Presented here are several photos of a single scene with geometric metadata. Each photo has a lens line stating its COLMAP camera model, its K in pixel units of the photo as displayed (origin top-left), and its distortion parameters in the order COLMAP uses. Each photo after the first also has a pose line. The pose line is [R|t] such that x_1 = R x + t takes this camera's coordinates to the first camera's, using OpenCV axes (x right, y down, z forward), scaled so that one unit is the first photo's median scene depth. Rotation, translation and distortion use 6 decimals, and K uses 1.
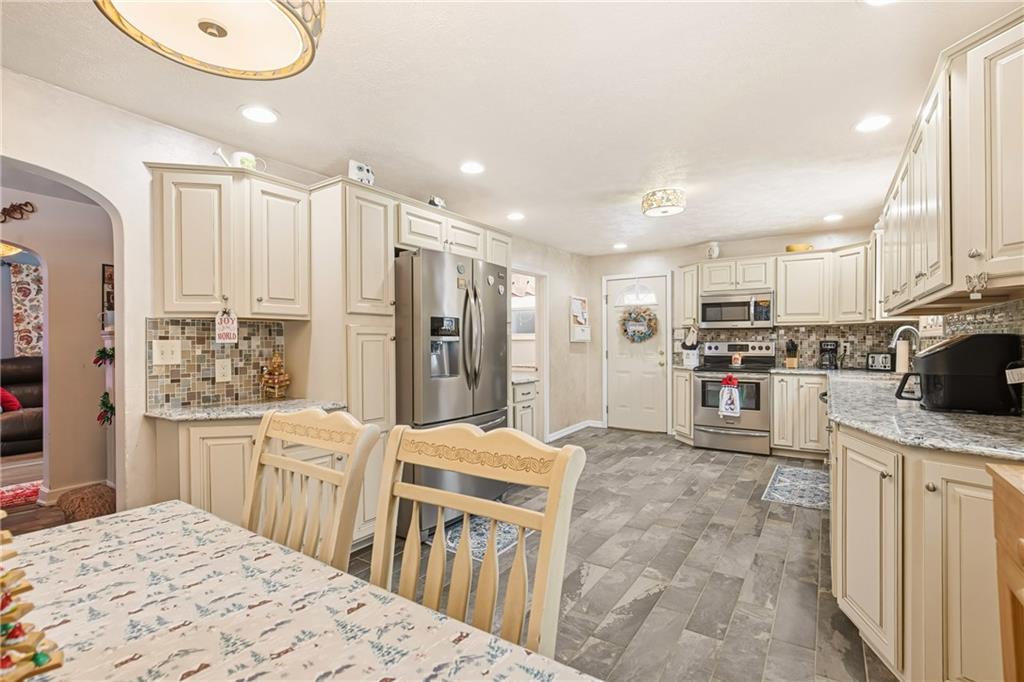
lens RADIAL K [[480.0, 0, 512.0], [0, 480.0, 341.0], [0, 0, 1]] dist [-0.001198, -0.000183]
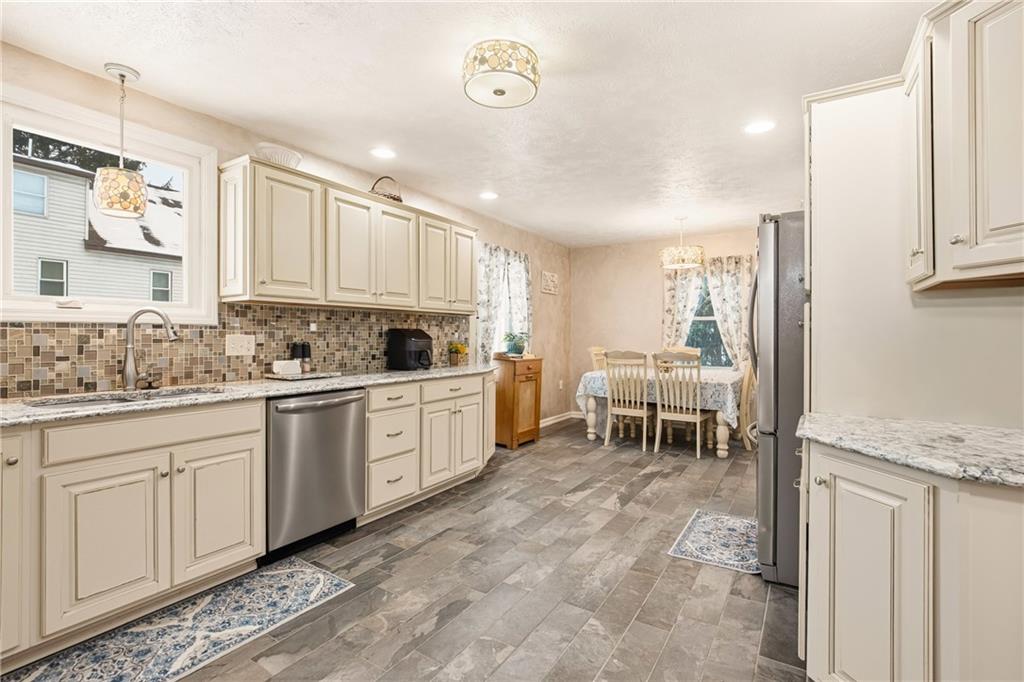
lens RADIAL K [[480.0, 0, 512.0], [0, 480.0, 341.0], [0, 0, 1]] dist [-0.001198, -0.000183]
pose [[-0.999653, 0.001493, -0.026290, 0.375962], [0.001253, 0.999957, 0.009141, 0.011914], [0.026302, 0.009105, -0.999613, 1.821737]]
